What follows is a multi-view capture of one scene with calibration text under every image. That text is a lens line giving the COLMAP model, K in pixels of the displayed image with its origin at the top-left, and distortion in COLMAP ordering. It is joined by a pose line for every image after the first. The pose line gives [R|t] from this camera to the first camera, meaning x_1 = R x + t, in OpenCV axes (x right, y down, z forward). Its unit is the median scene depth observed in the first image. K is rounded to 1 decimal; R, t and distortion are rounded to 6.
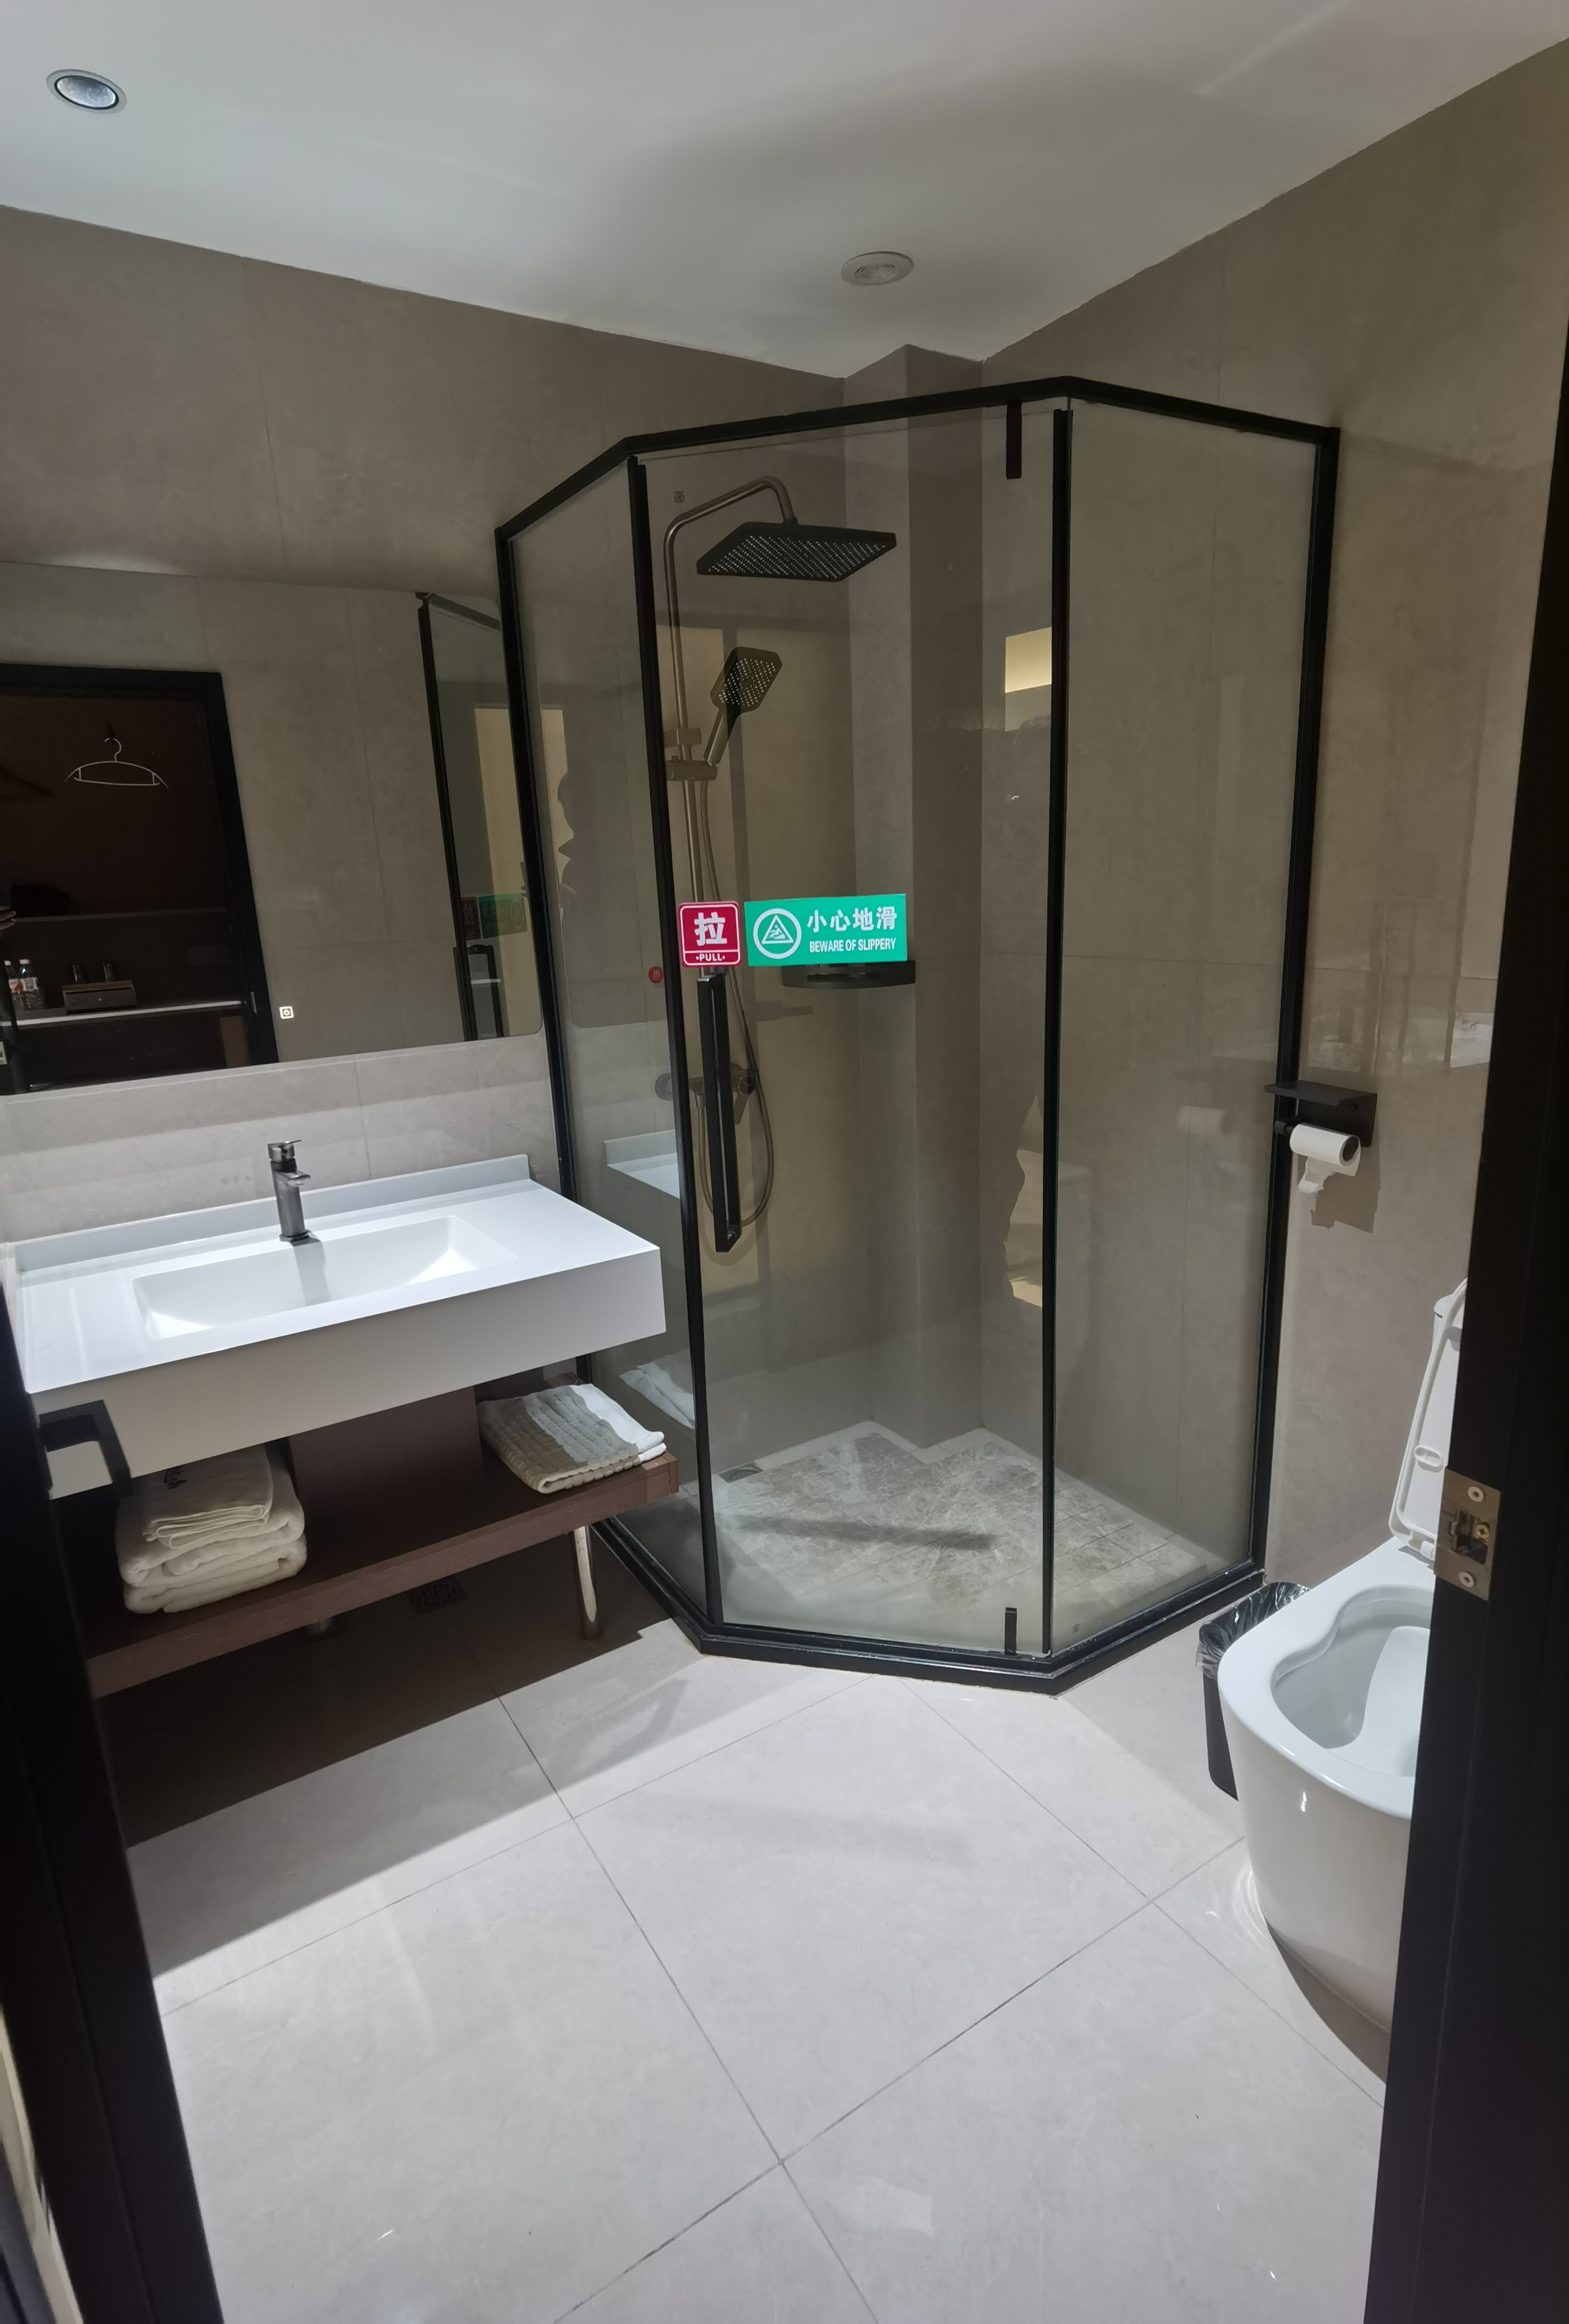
lens RADIAL K [[1185.6, 0, 770.0], [0, 1185.6, 1171.2], [0, 0, 1]] dist [0.005101, -0.000906]
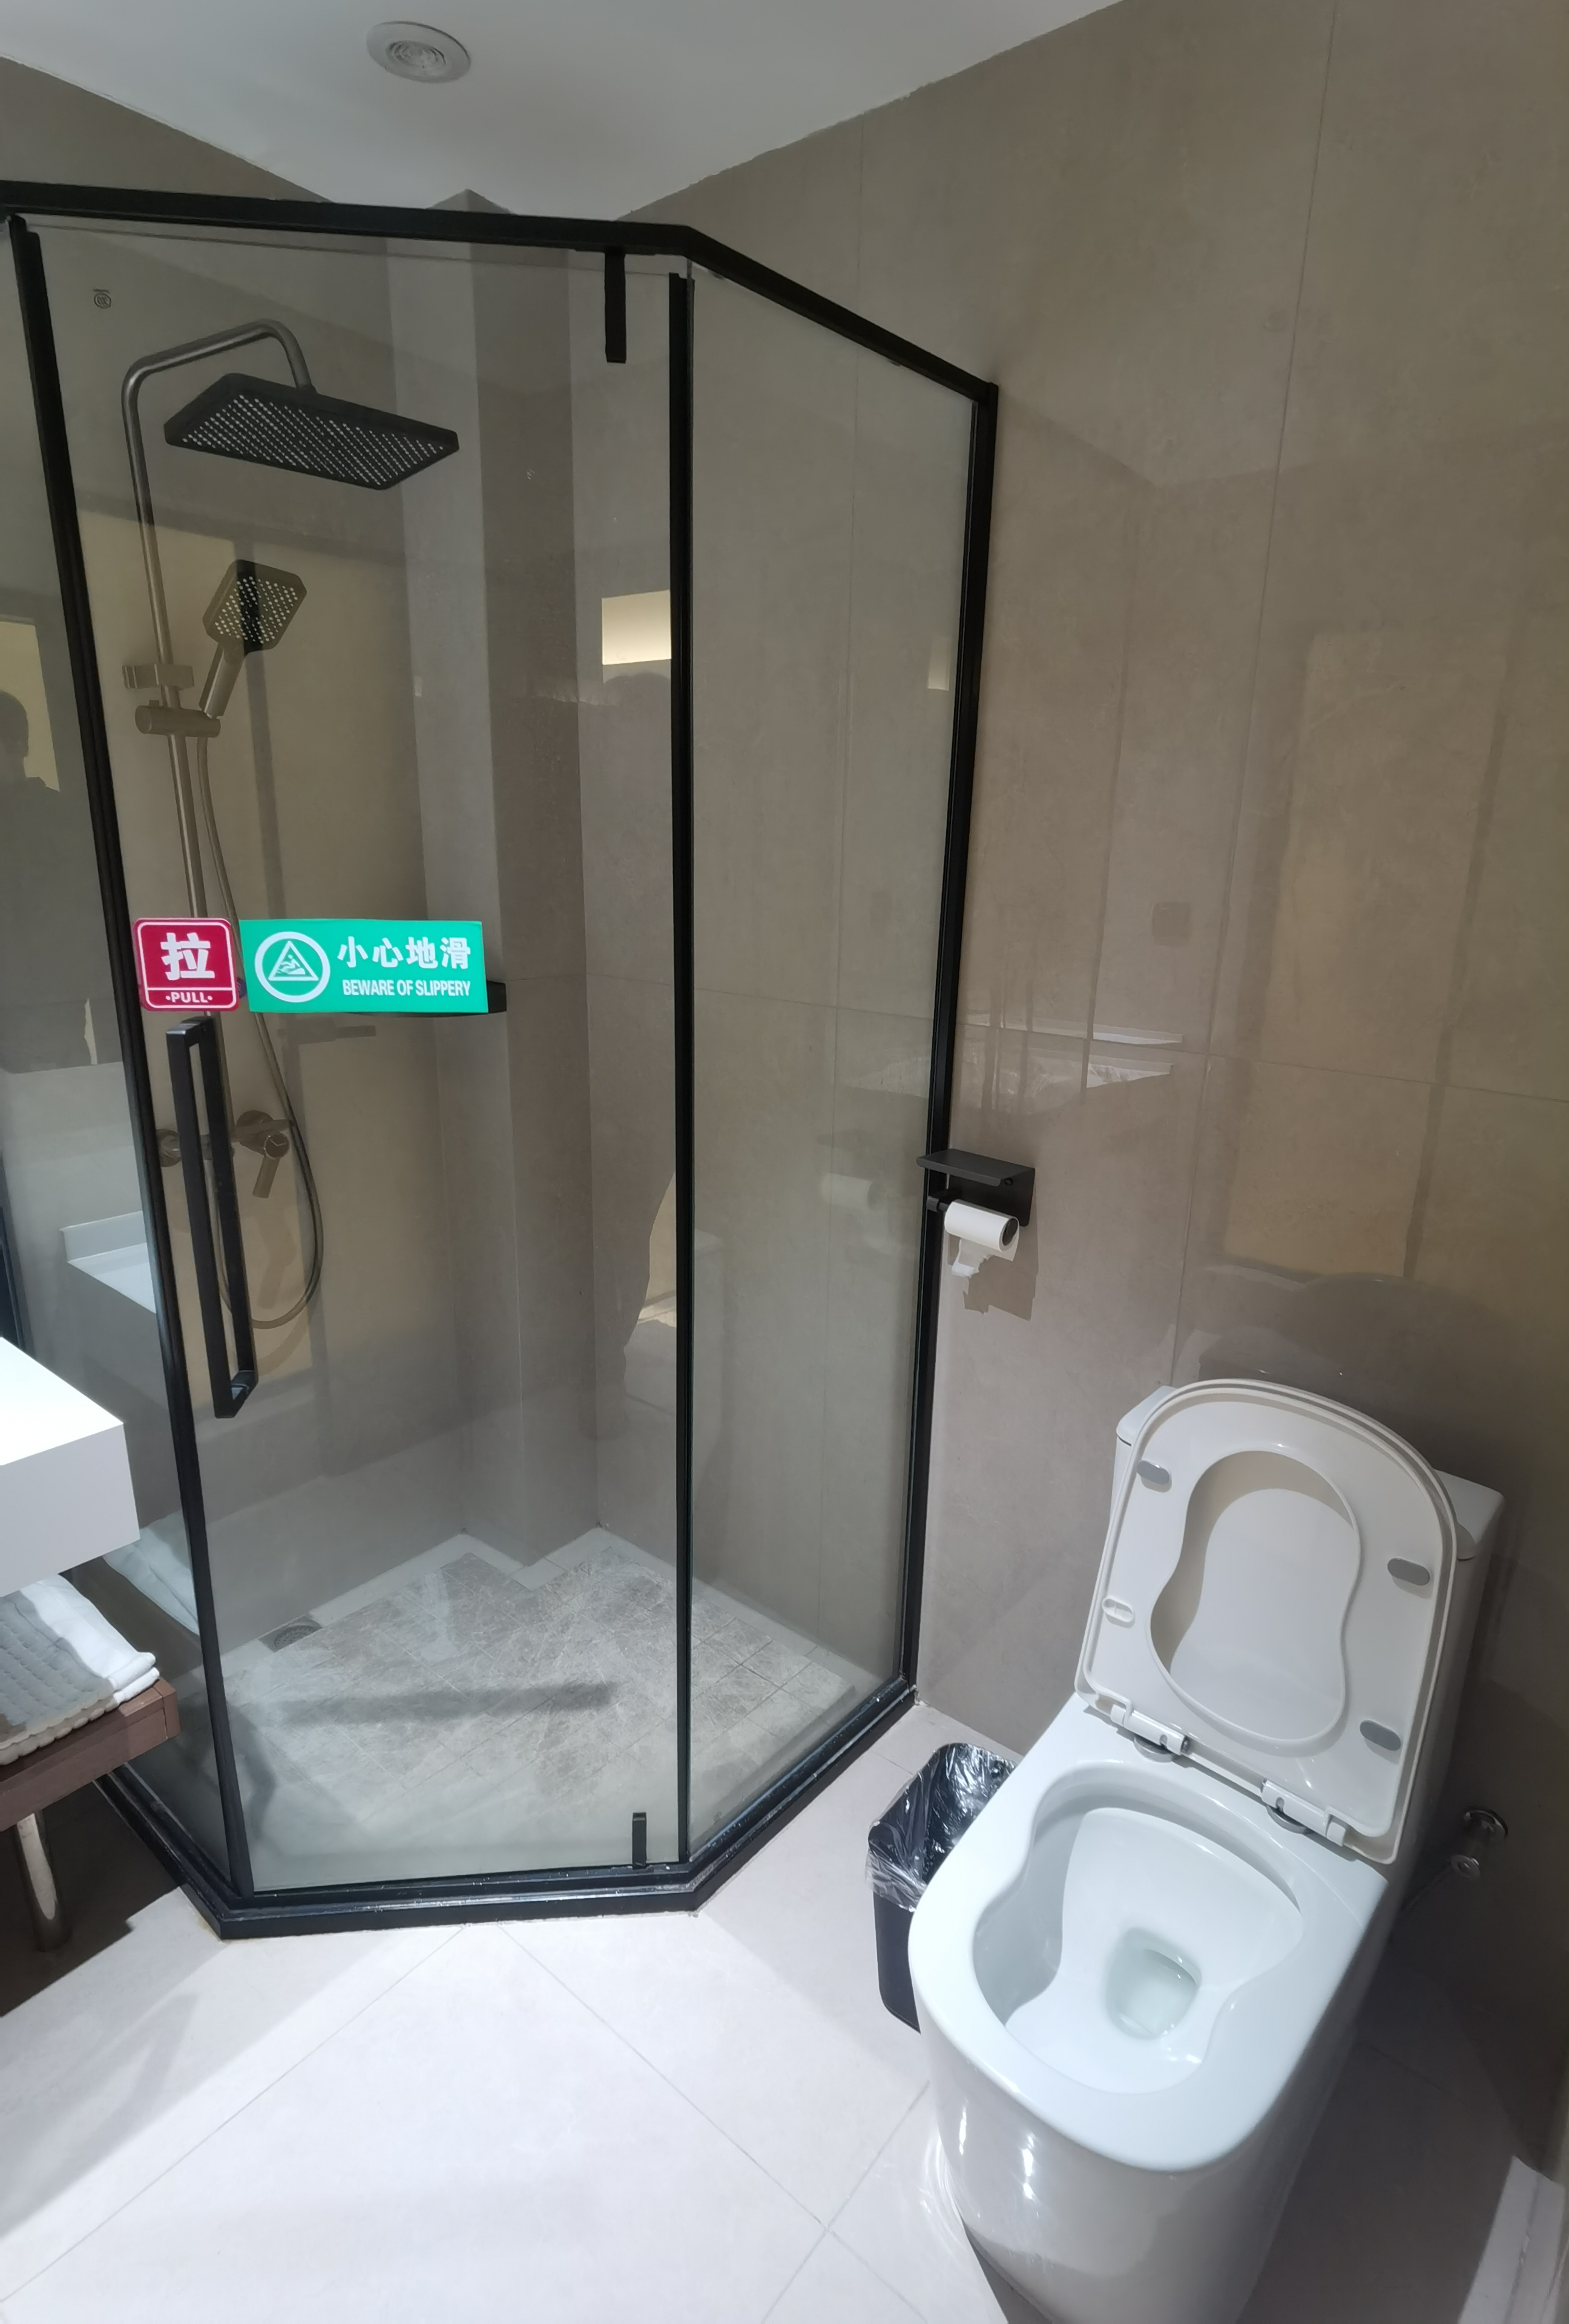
lens RADIAL K [[1173.1, 0, 775.6], [0, 1173.1, 1156.9], [0, 0, 1]] dist [-0.000095, 0.000203]
pose [[0.944141, -0.022044, 0.328803, 0.038677], [0.020898, 0.999757, 0.007019, -0.075075], [-0.328878, 0.000244, 0.944372, 0.217269]]
